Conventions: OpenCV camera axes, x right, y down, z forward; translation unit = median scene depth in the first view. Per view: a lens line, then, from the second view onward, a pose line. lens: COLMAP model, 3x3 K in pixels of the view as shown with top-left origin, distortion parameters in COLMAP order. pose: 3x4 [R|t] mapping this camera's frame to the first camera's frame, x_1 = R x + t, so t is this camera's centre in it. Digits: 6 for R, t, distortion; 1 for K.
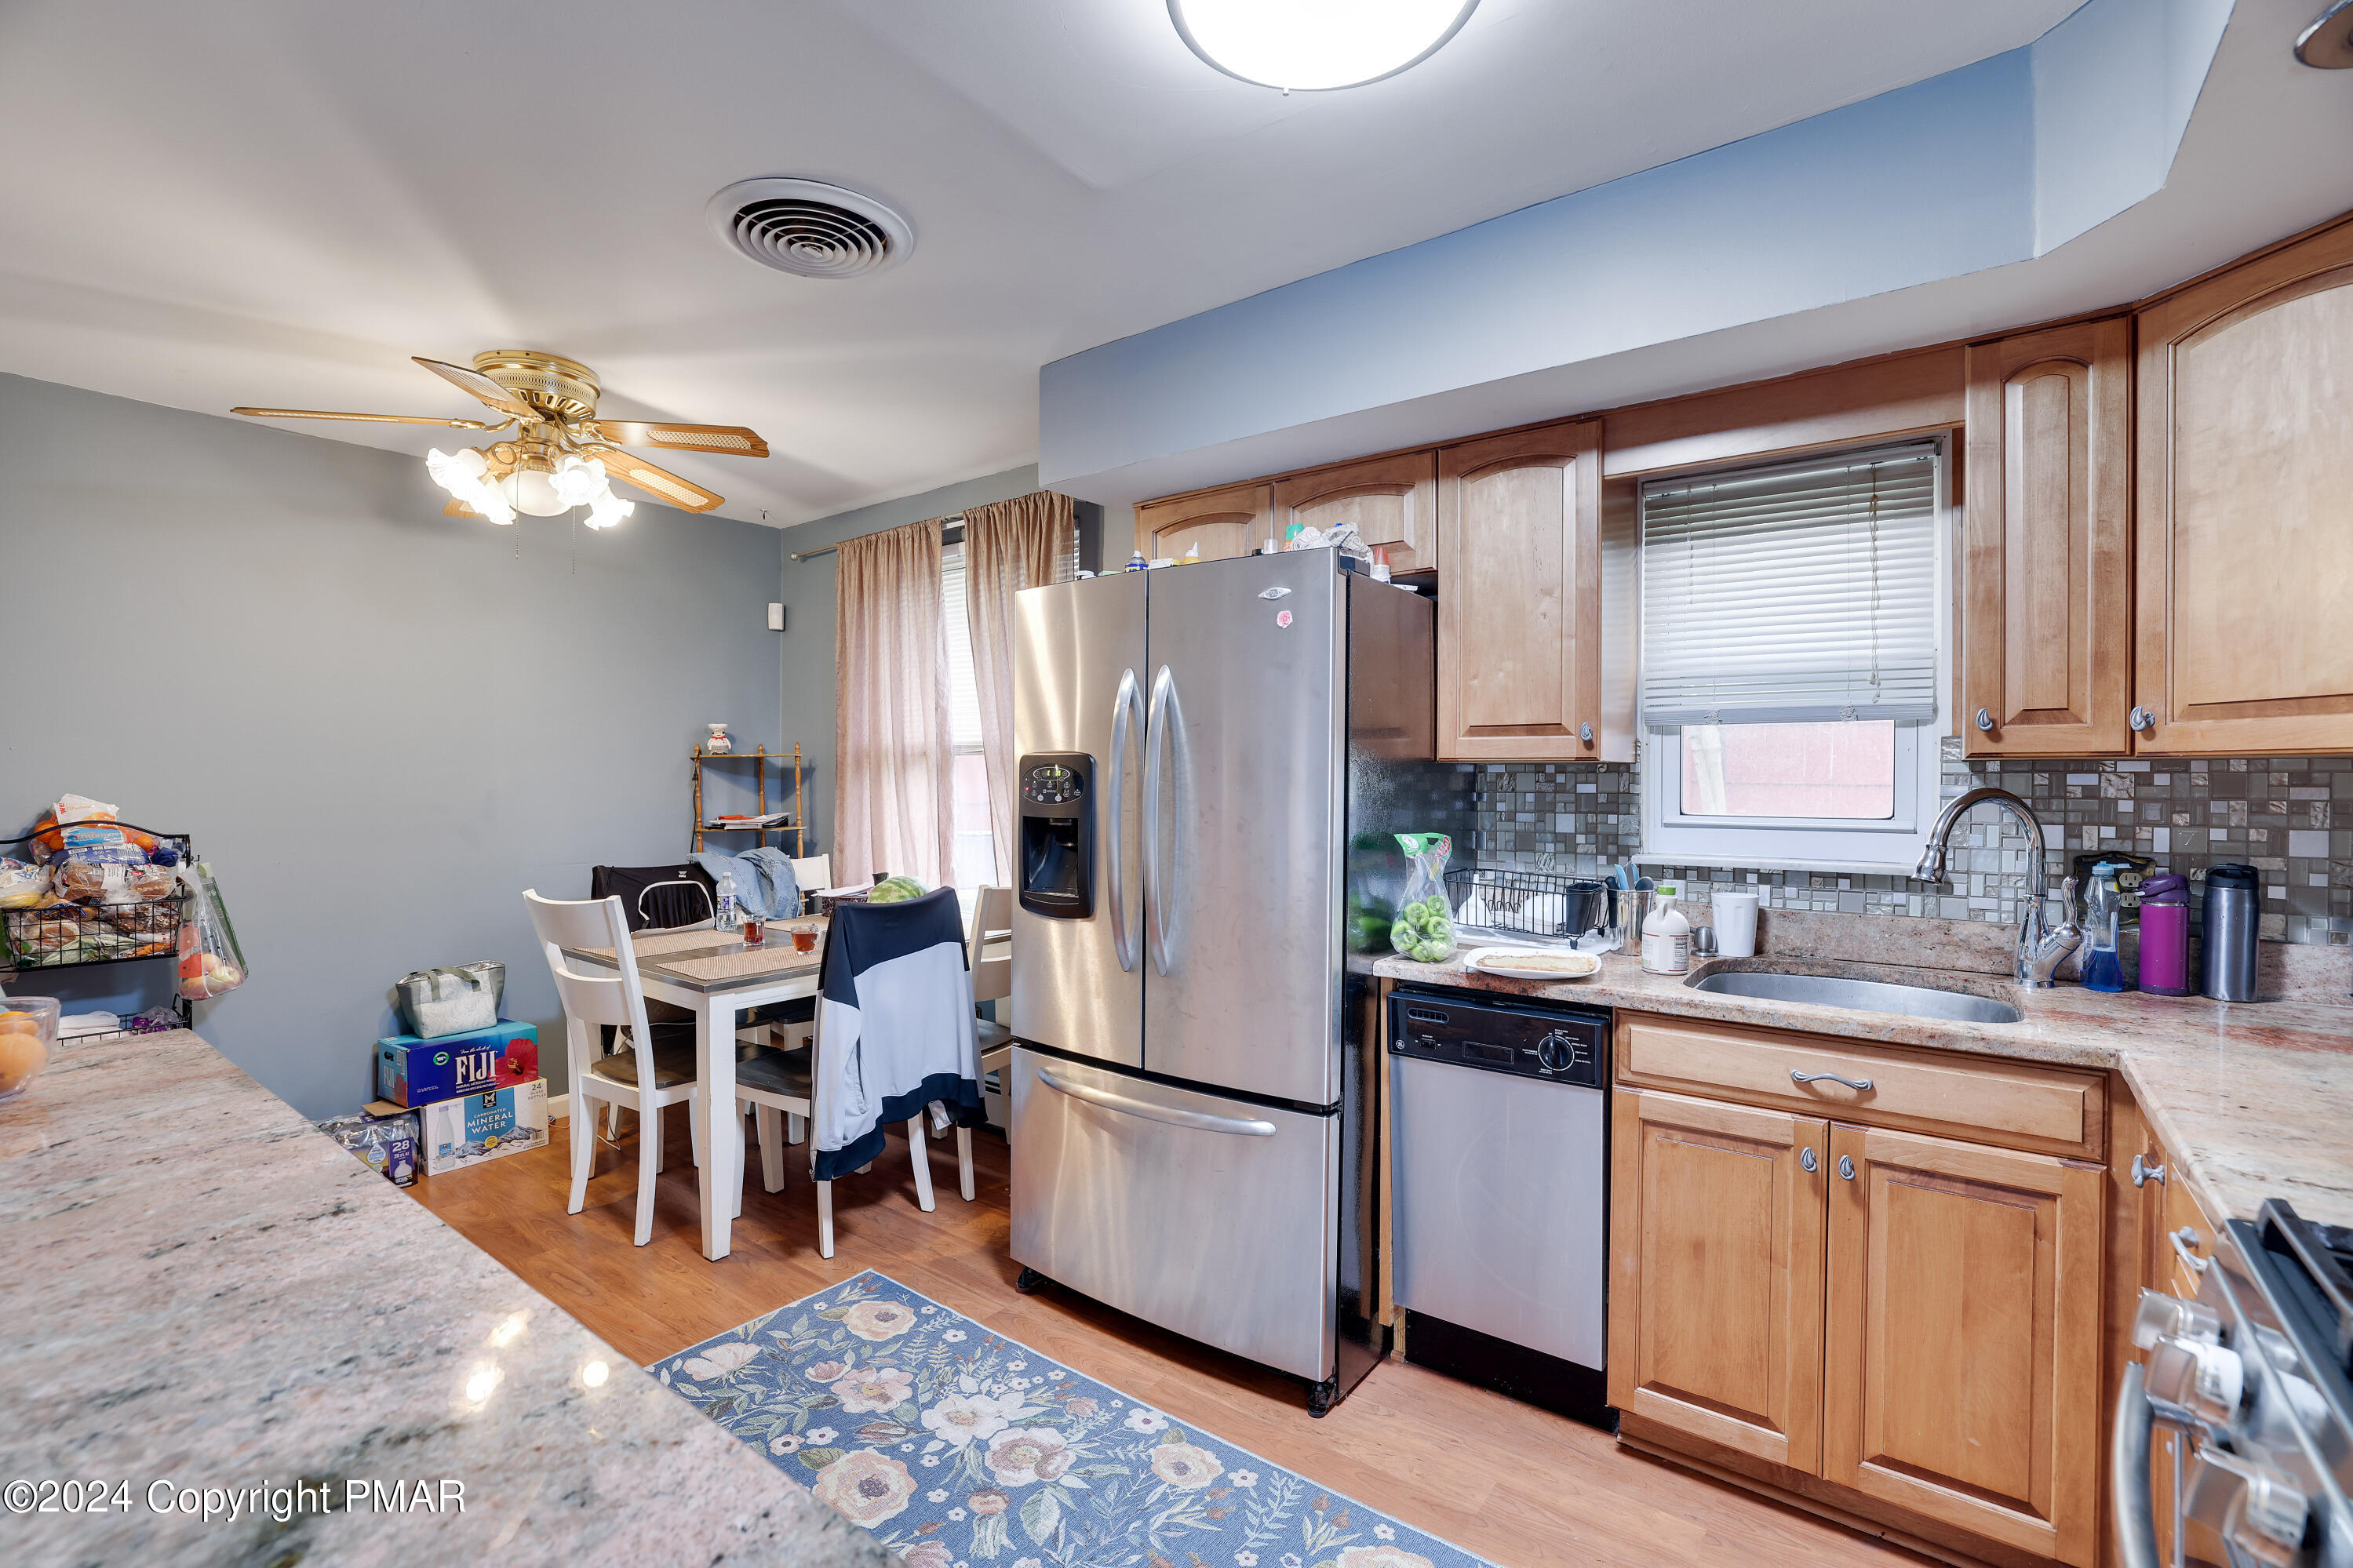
lens RADIAL K [[1031.4, 0, 1167.4], [0, 1031.4, 790.3], [0, 0, 1]] dist [-0.045507, 0.016710]
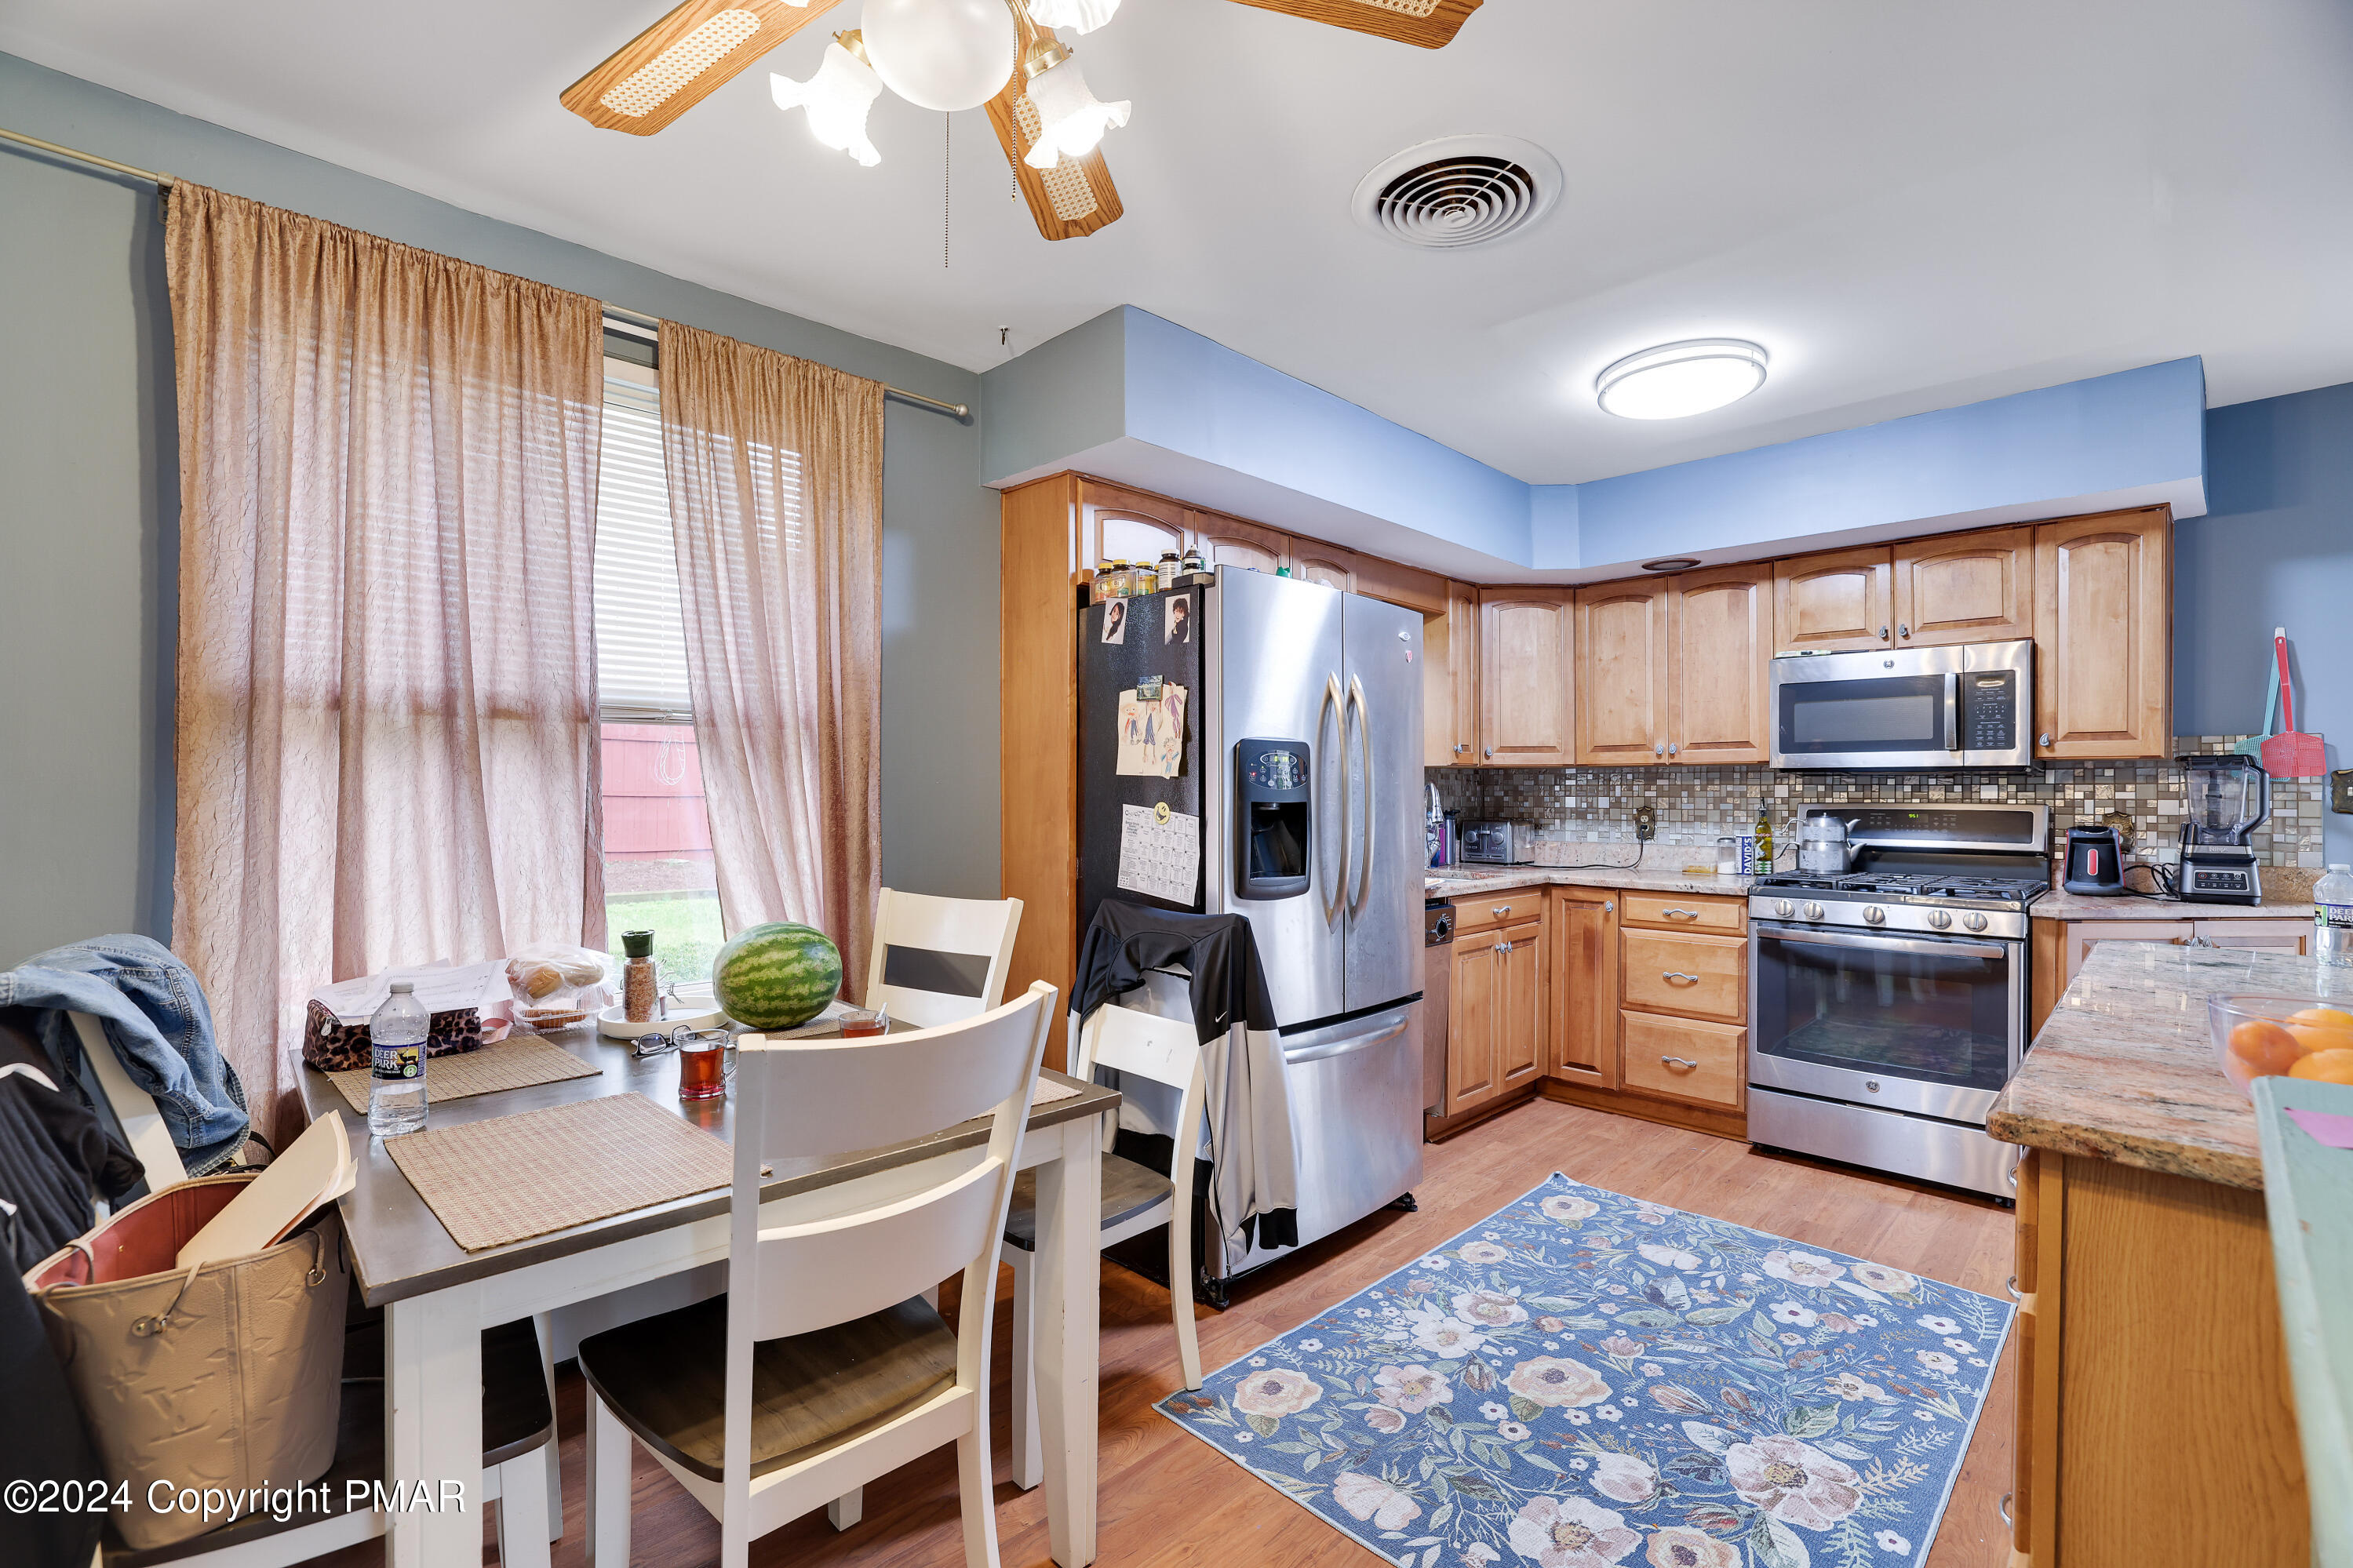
lens RADIAL K [[1031.4, 0, 1167.4], [0, 1031.4, 790.3], [0, 0, 1]] dist [-0.045507, 0.016710]
pose [[0.143775, 0.000290, 0.989610, -1.385369], [0.010670, 0.999941, -0.001843, 0.018285], [-0.989553, 0.010824, 0.143764, 1.168322]]
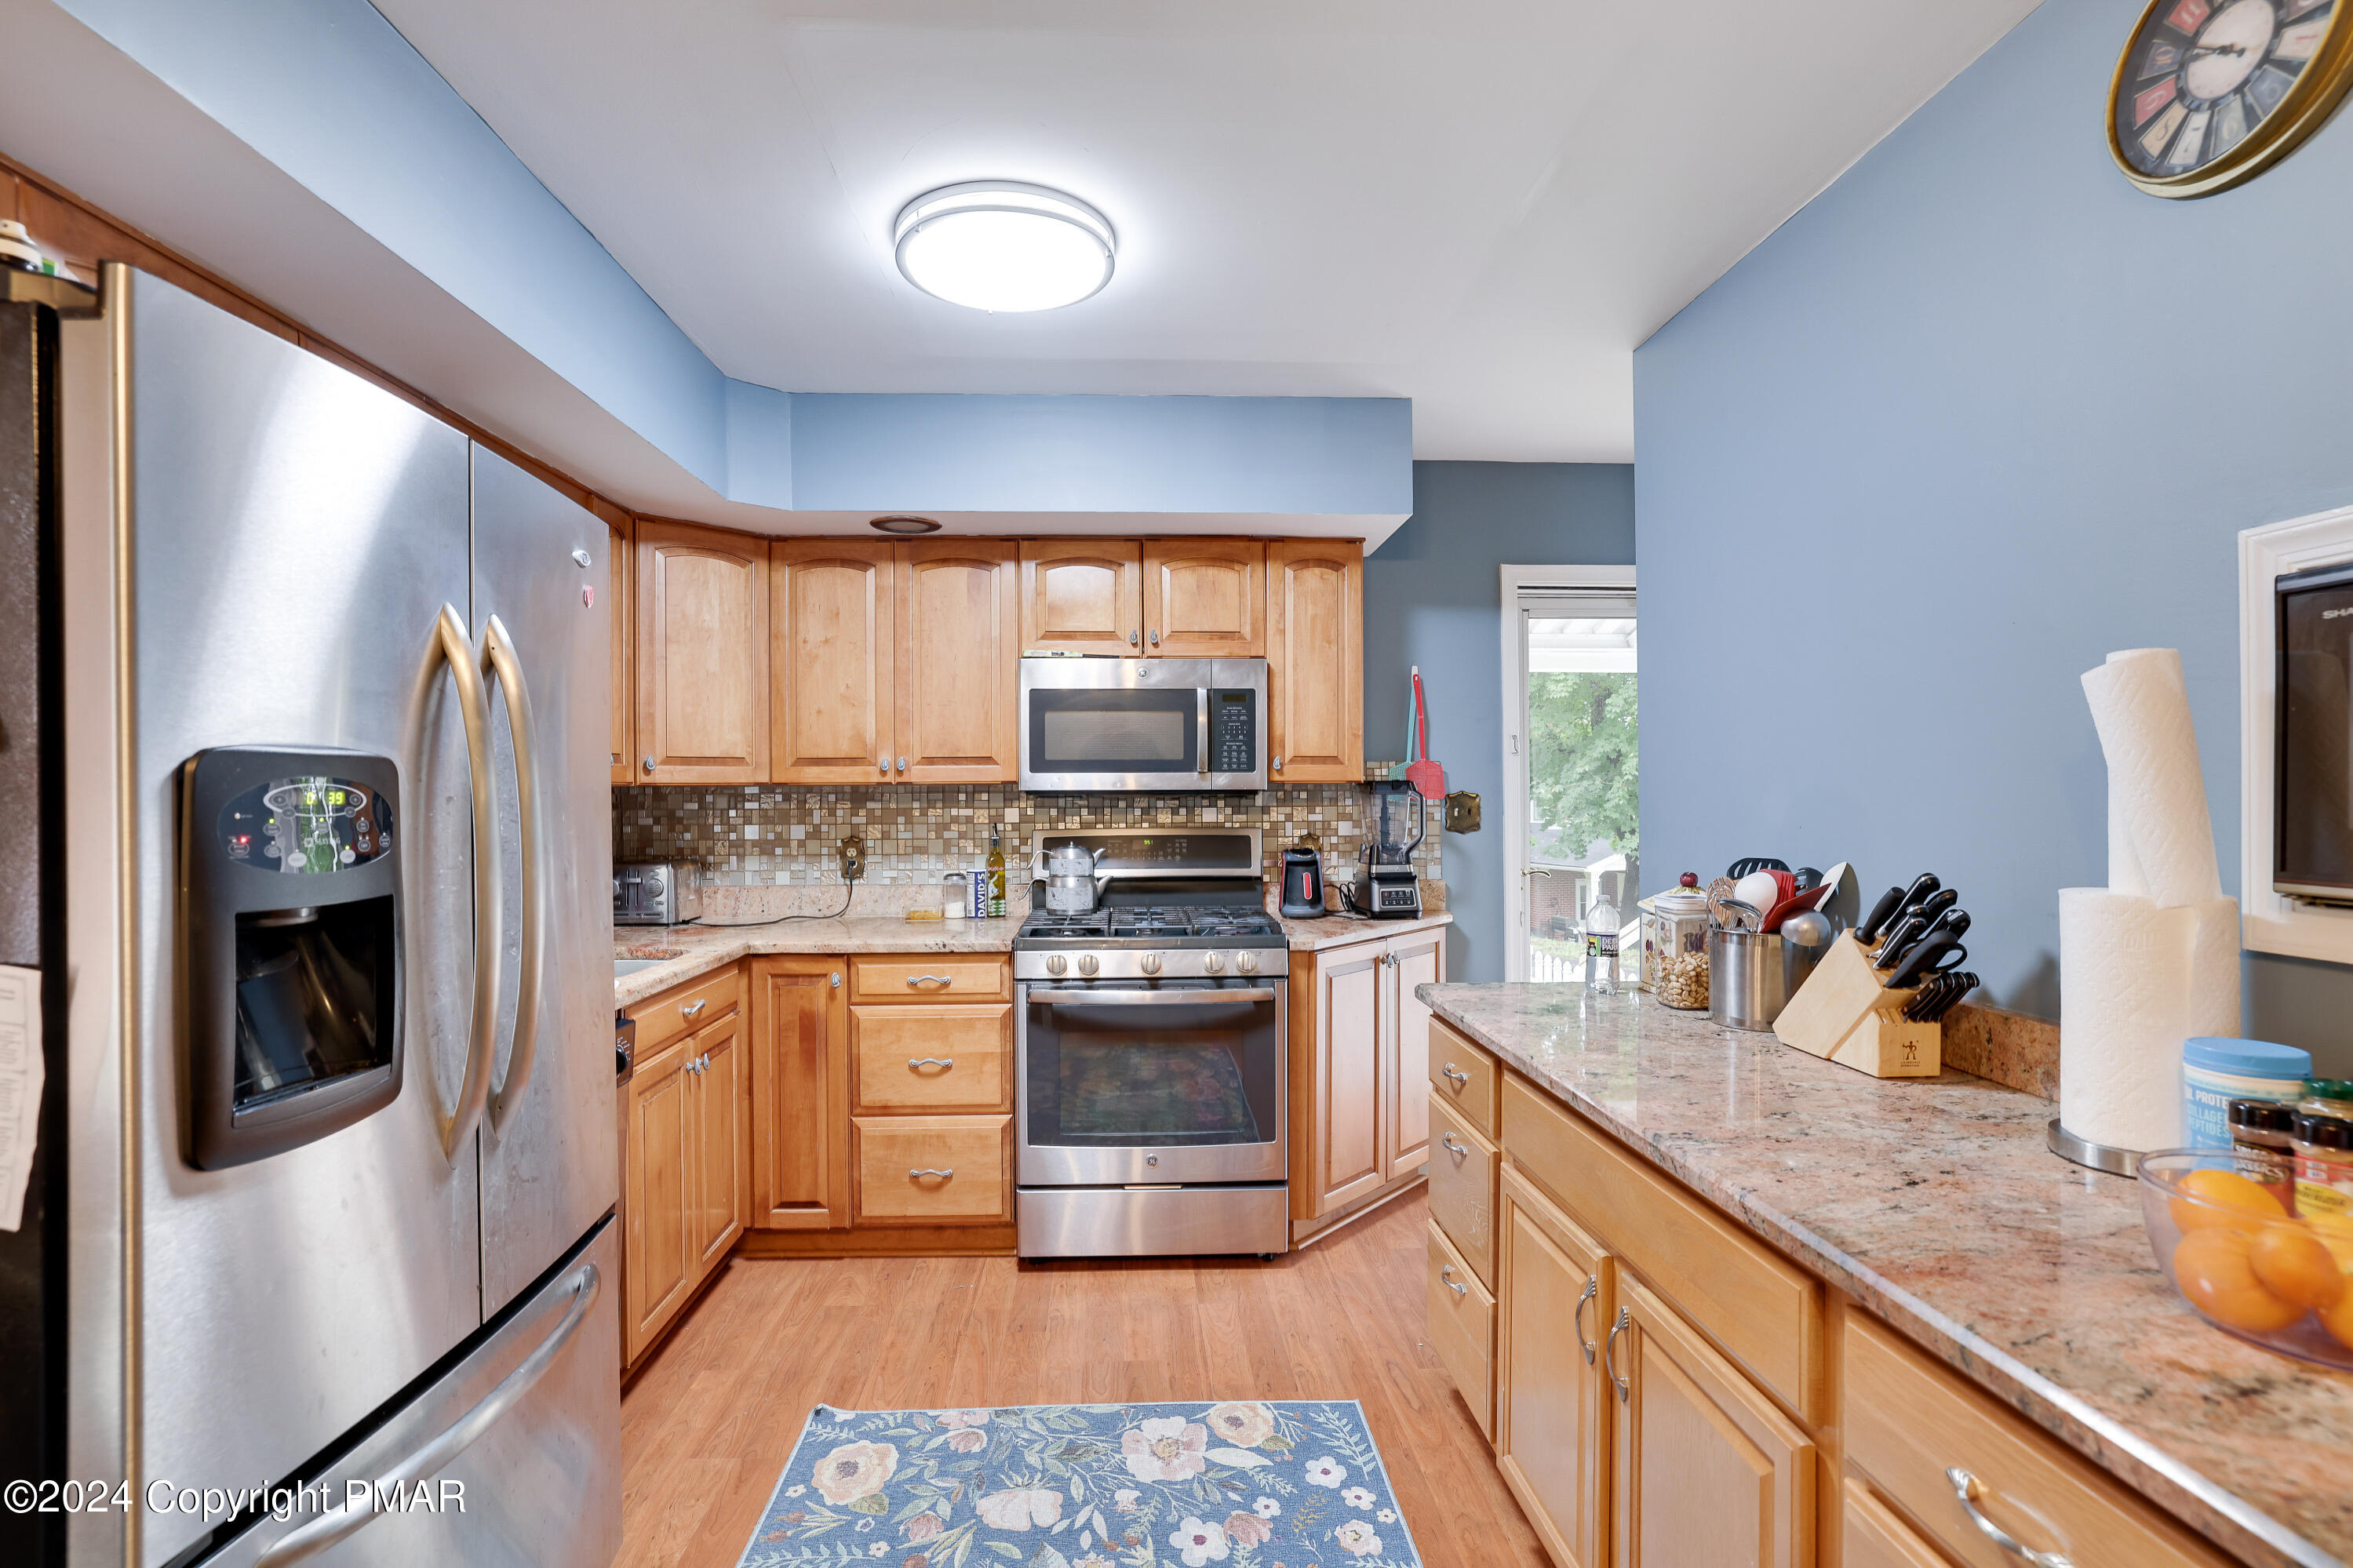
lens RADIAL K [[1097.0, 0, 1160.8], [0, 1097.0, 789.5], [0, 0, 1]] dist [-0.043724, 0.019729]
pose [[-0.637811, 0.004625, 0.770179, -0.808168], [0.014928, 0.999868, 0.006358, -0.021245], [-0.770048, 0.015552, -0.637796, 1.231924]]
